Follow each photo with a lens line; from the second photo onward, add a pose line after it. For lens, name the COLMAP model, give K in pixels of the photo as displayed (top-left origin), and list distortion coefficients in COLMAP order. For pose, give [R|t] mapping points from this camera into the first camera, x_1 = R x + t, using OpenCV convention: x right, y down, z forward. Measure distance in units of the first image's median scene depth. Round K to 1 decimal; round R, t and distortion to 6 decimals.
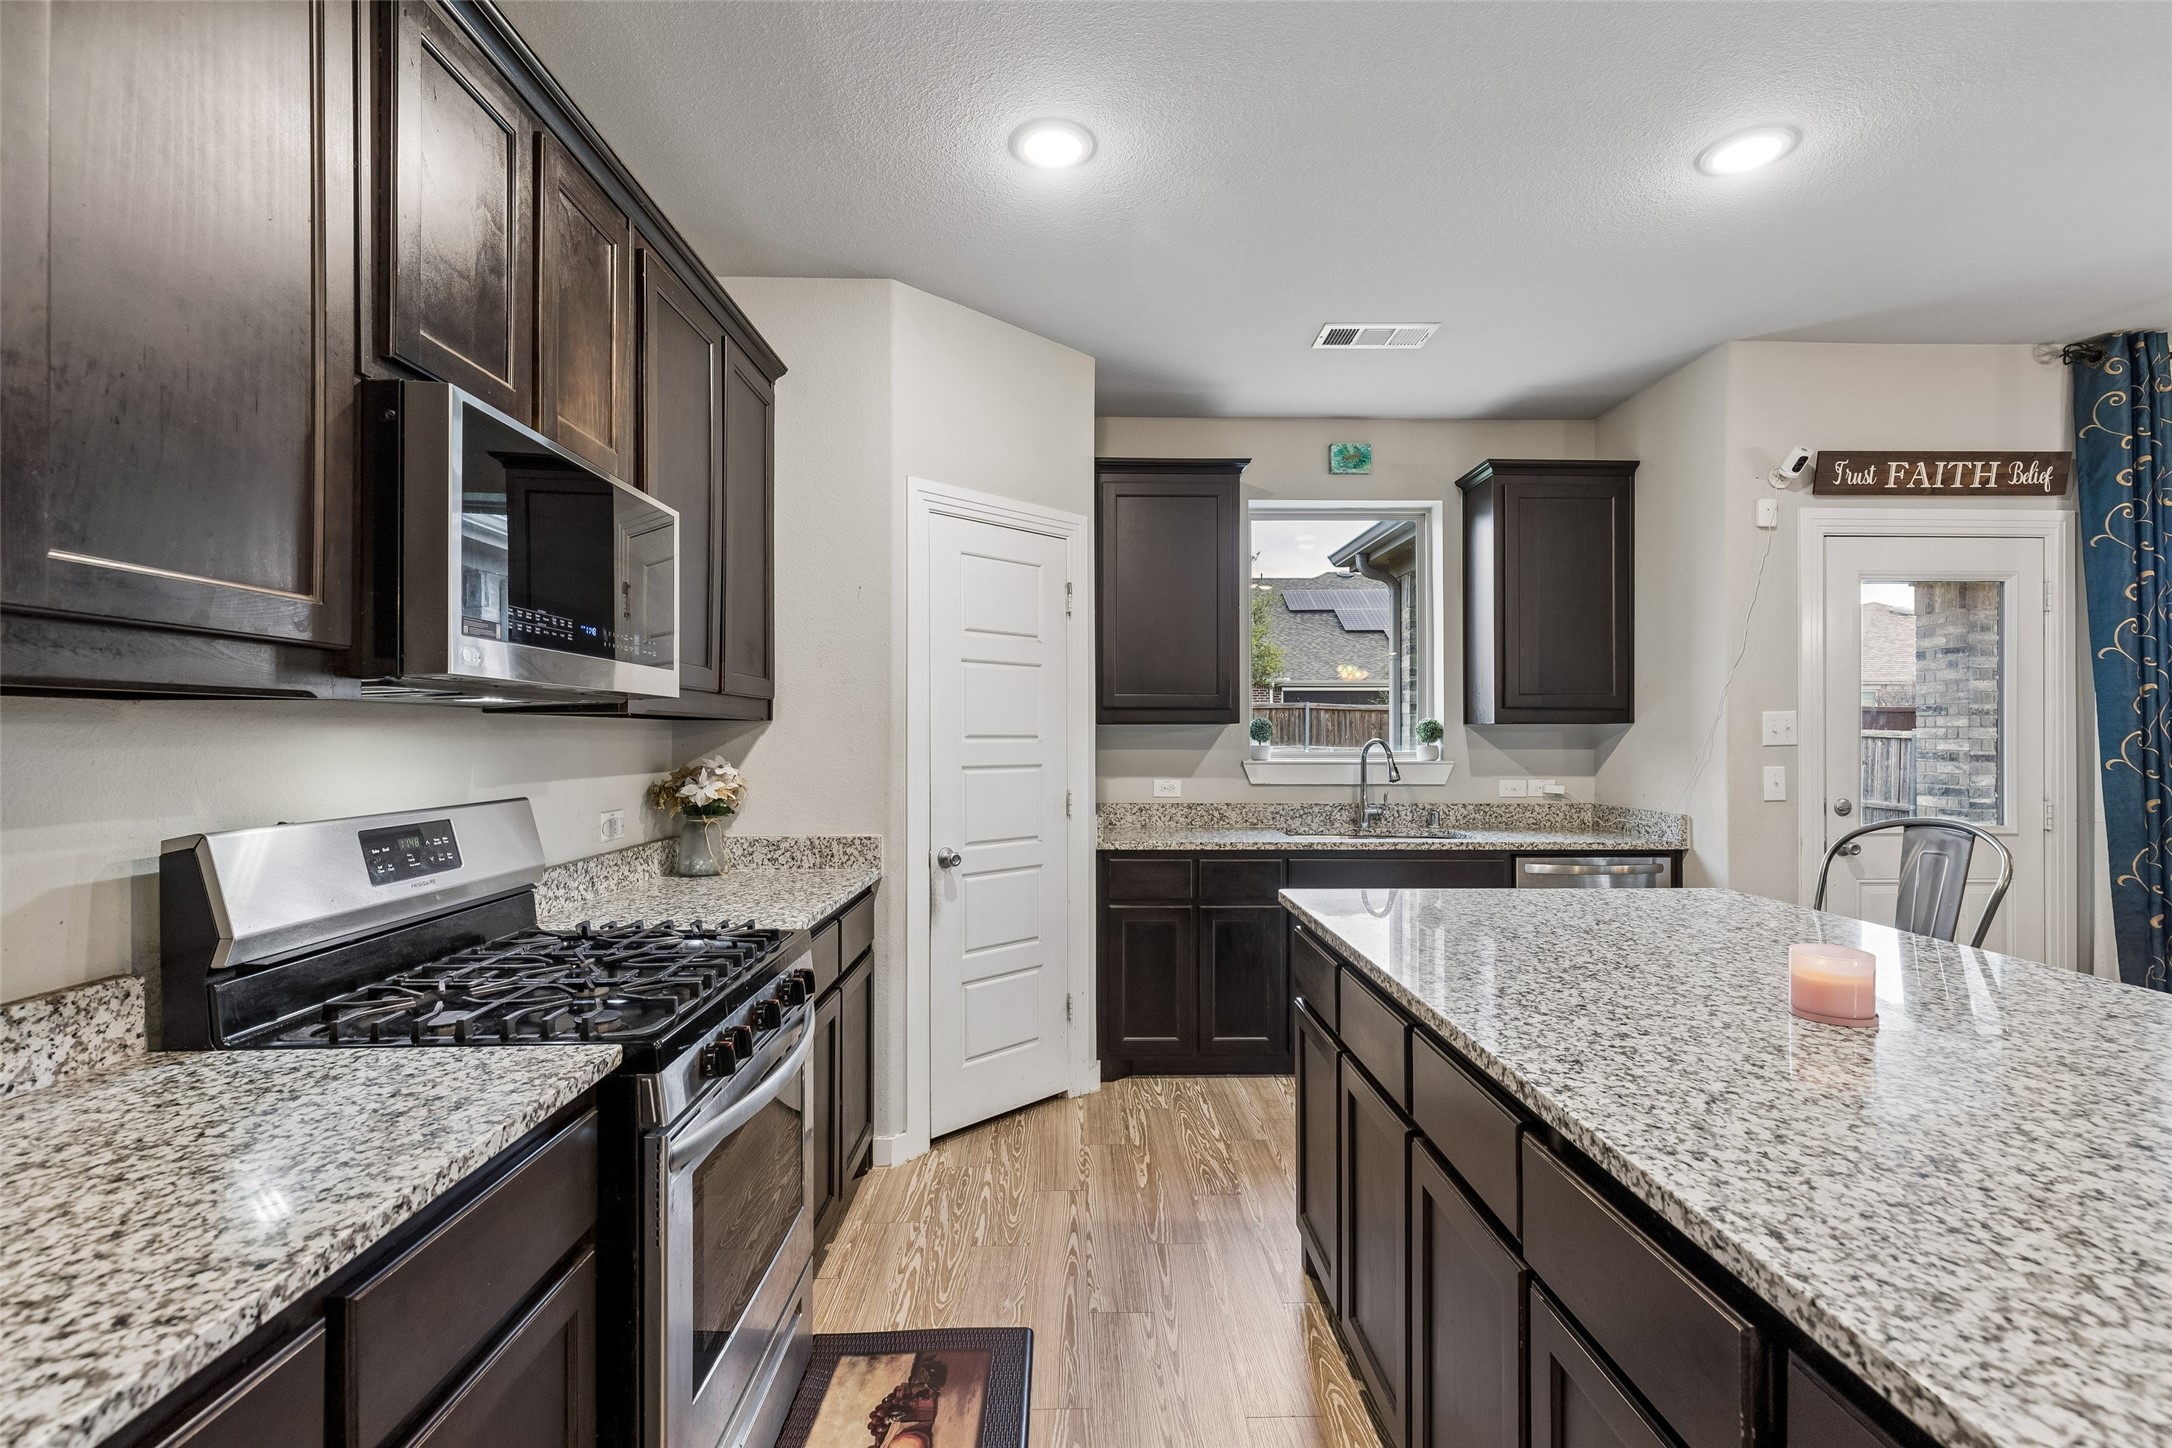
lens RADIAL K [[964.0, 0, 1093.4], [0, 964.0, 736.0], [0, 0, 1]] dist [-0.002814, -0.001322]
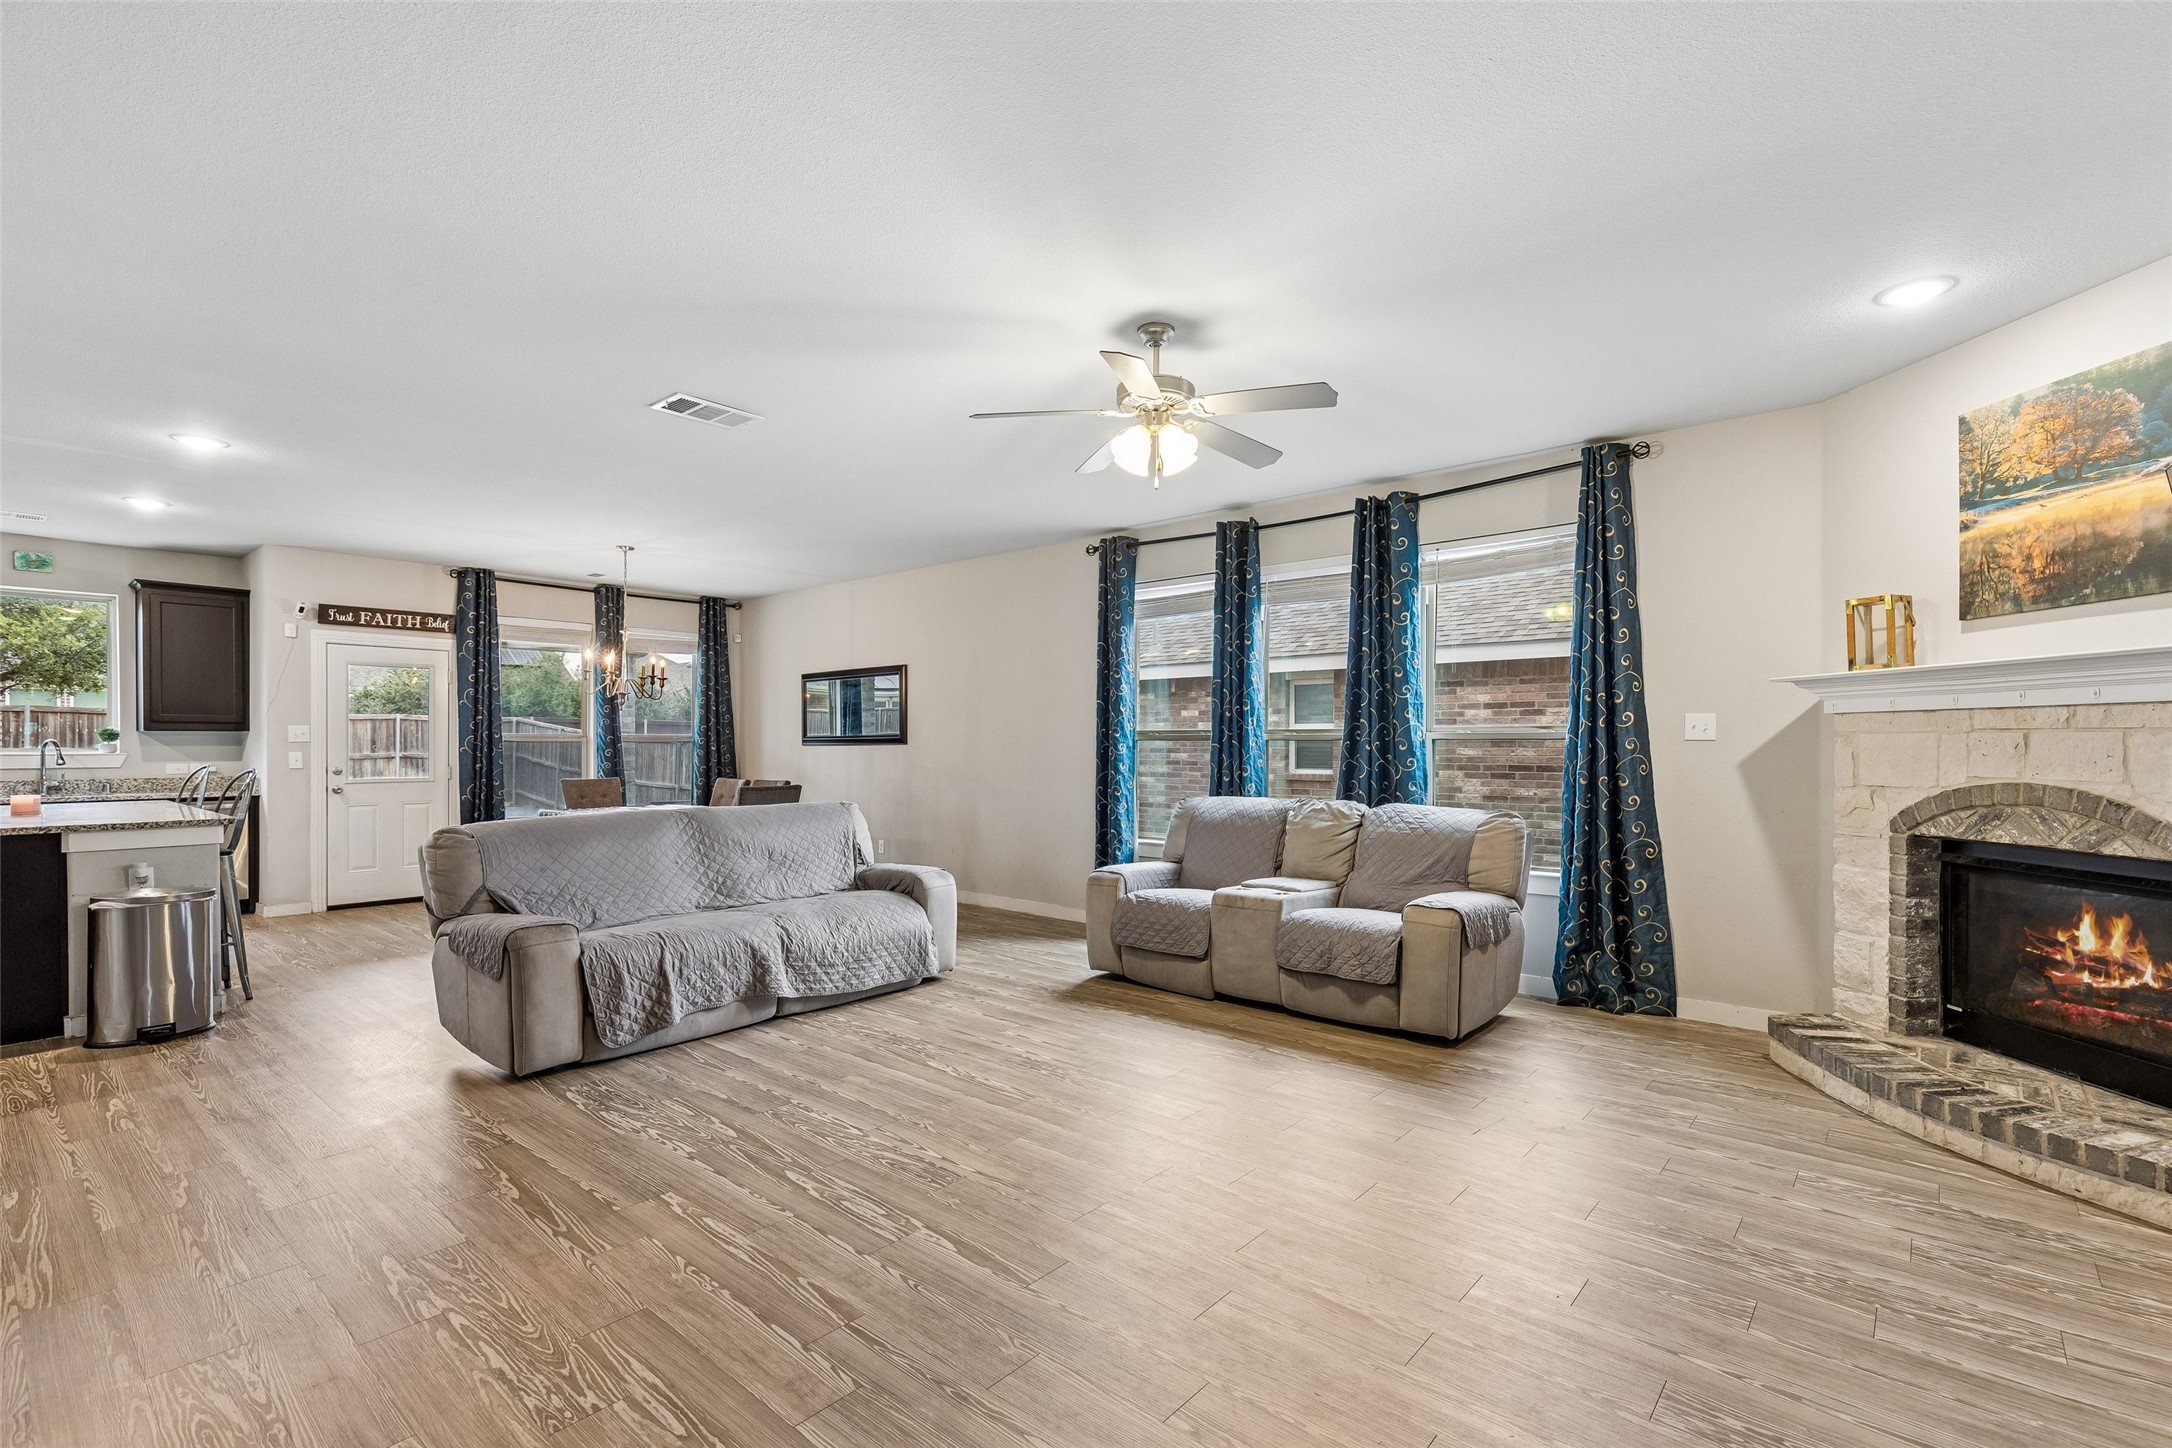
lens RADIAL K [[979.9, 0, 1090.6], [0, 979.9, 747.3], [0, 0, 1]] dist [0.006548, 0.000047]
pose [[0.662807, -0.004470, 0.748777, 0.251874], [0.004255, 0.999989, 0.002203, 0.024578], [-0.748779, 0.001726, 0.662818, -1.715833]]
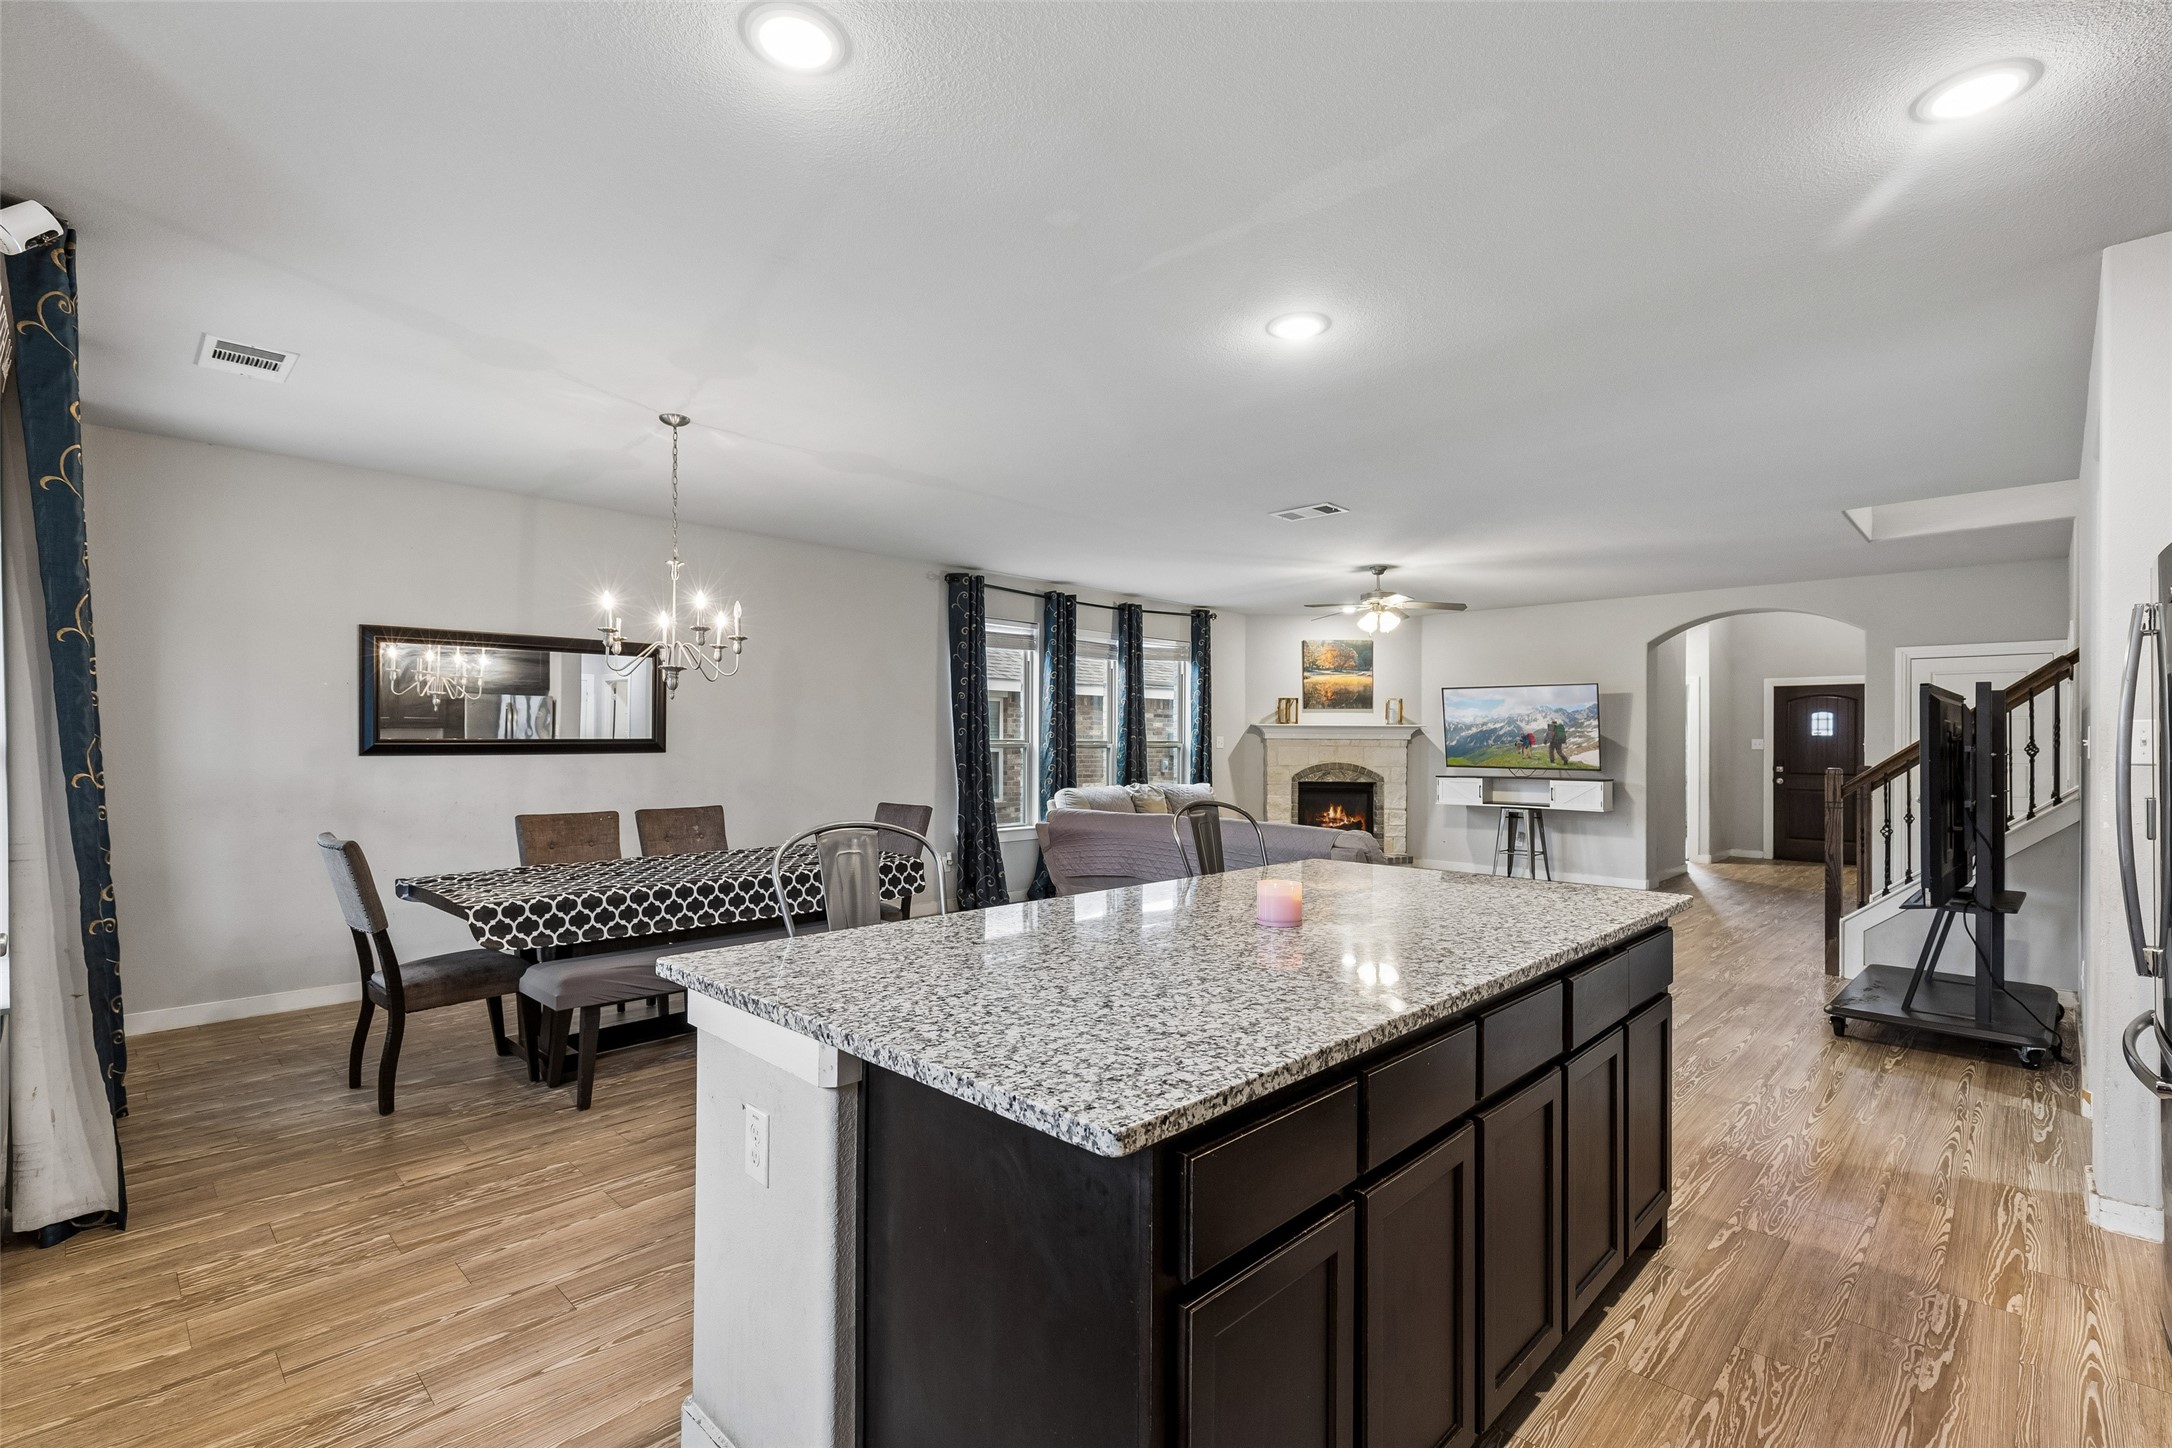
lens RADIAL K [[980.0, 0, 1094.7], [0, 980.0, 734.0], [0, 0, 1]] dist [0.008012, -0.000395]
pose [[-0.708402, 0.002692, 0.705804, -0.068690], [-0.001859, 0.999982, -0.005680, -0.005146], [-0.705806, -0.005335, -0.708385, 0.941776]]
